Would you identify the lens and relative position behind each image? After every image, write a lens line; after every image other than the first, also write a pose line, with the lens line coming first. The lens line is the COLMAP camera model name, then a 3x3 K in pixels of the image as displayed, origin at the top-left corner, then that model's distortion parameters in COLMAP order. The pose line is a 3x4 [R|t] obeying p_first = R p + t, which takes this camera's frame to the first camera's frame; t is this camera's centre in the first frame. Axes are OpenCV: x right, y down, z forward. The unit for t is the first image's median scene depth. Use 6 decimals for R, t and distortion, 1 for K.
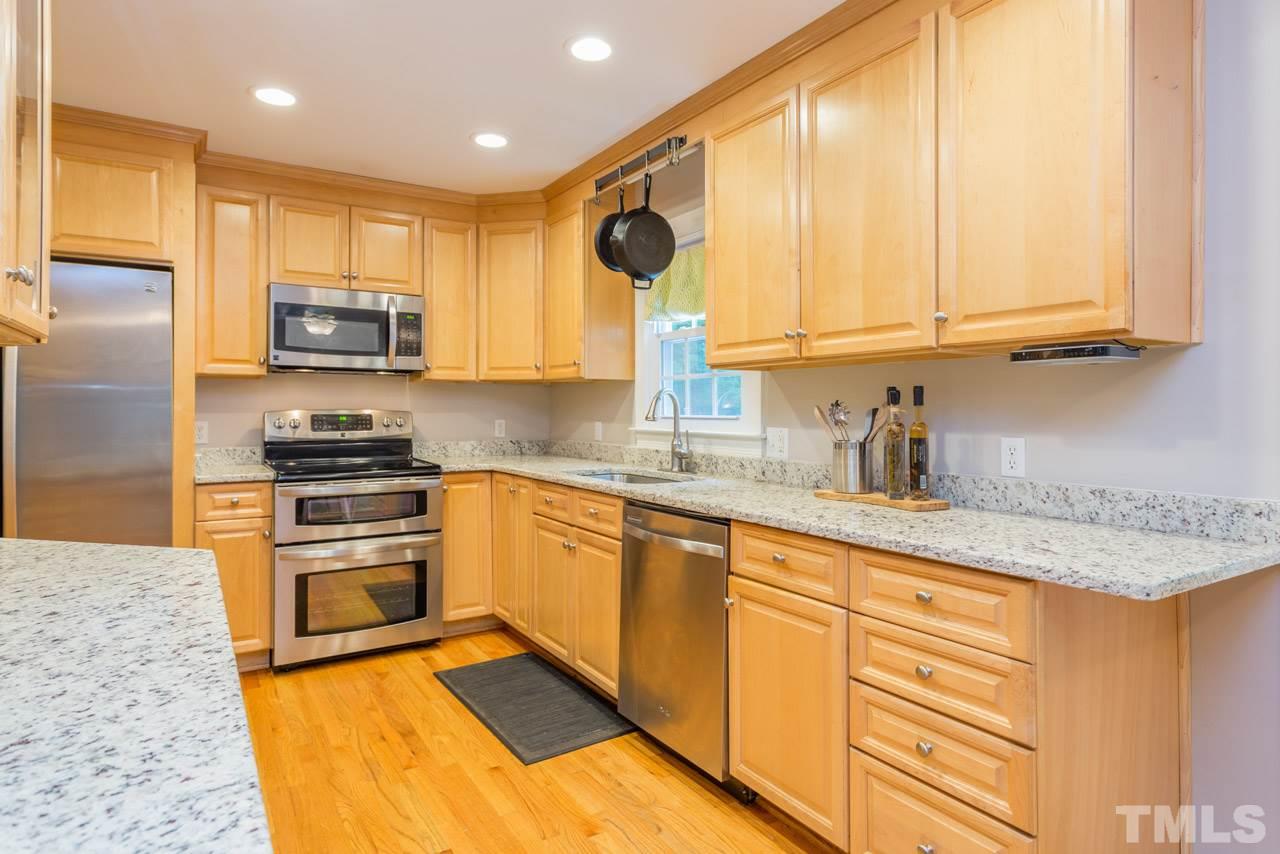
lens RADIAL K [[704.8, 0, 641.1], [0, 704.8, 408.5], [0, 0, 1]] dist [0.001420, 0.000167]
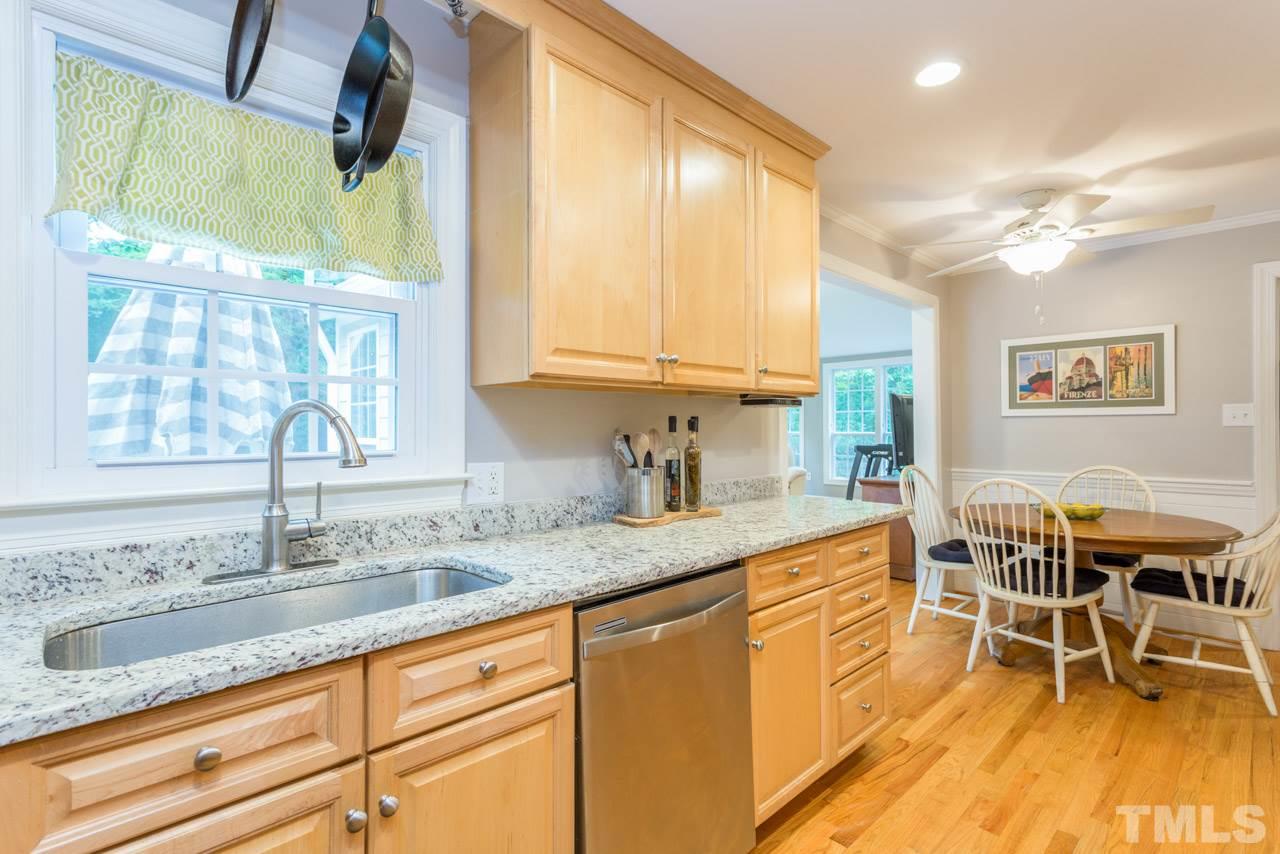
lens RADIAL K [[614.9, 0, 638.0], [0, 614.9, 423.5], [0, 0, 1]] dist [0.004592, 0.000389]
pose [[-0.206912, 0.005243, 0.978346, -0.409276], [0.001041, 0.999986, -0.005138, -0.008812], [-0.978359, -0.000045, -0.206914, 0.842997]]
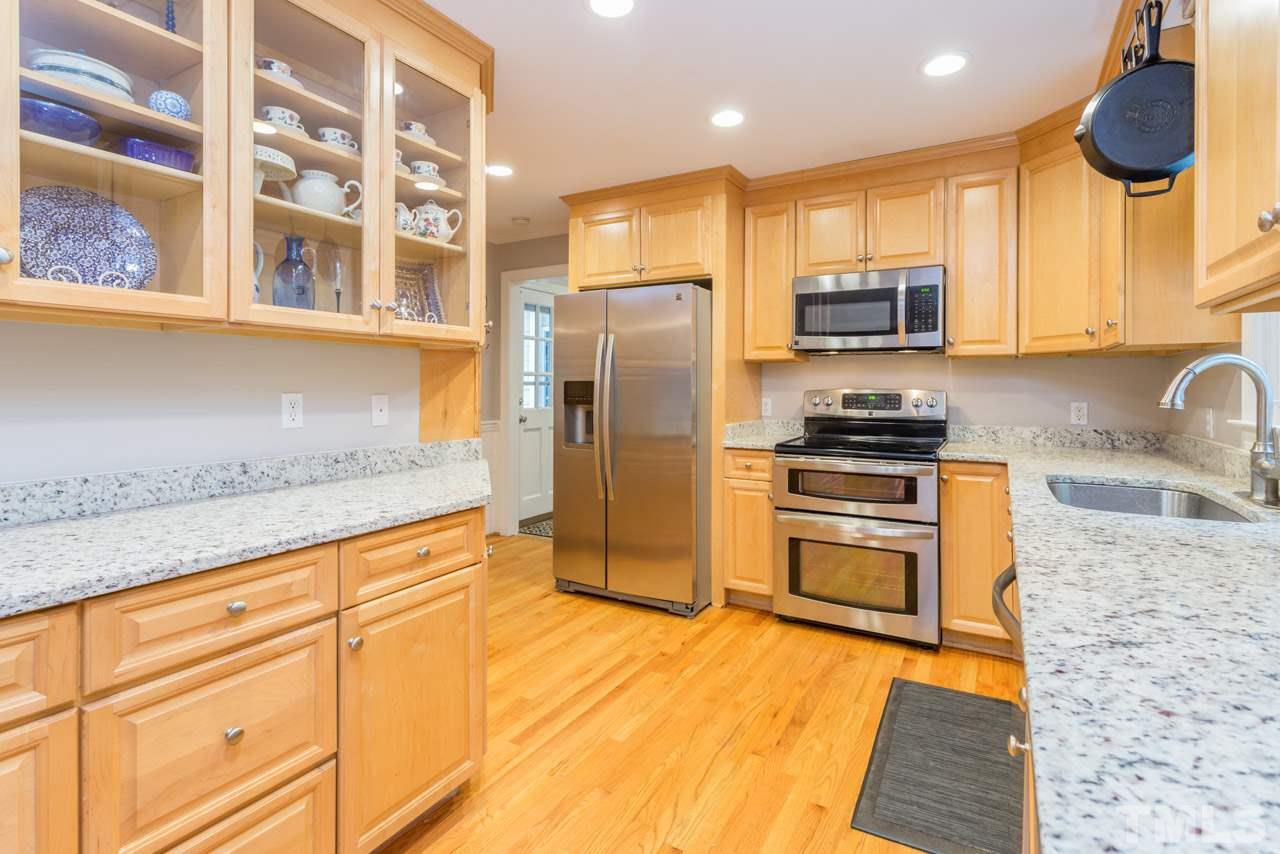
lens RADIAL K [[619.1, 0, 638.9], [0, 619.1, 388.7], [0, 0, 1]] dist [0.007825, -0.000262]
pose [[0.461604, 0.002062, -0.887083, 0.261525], [-0.001385, 0.999998, 0.001604, 0.000167], [0.887085, 0.000488, 0.461606, 0.329841]]
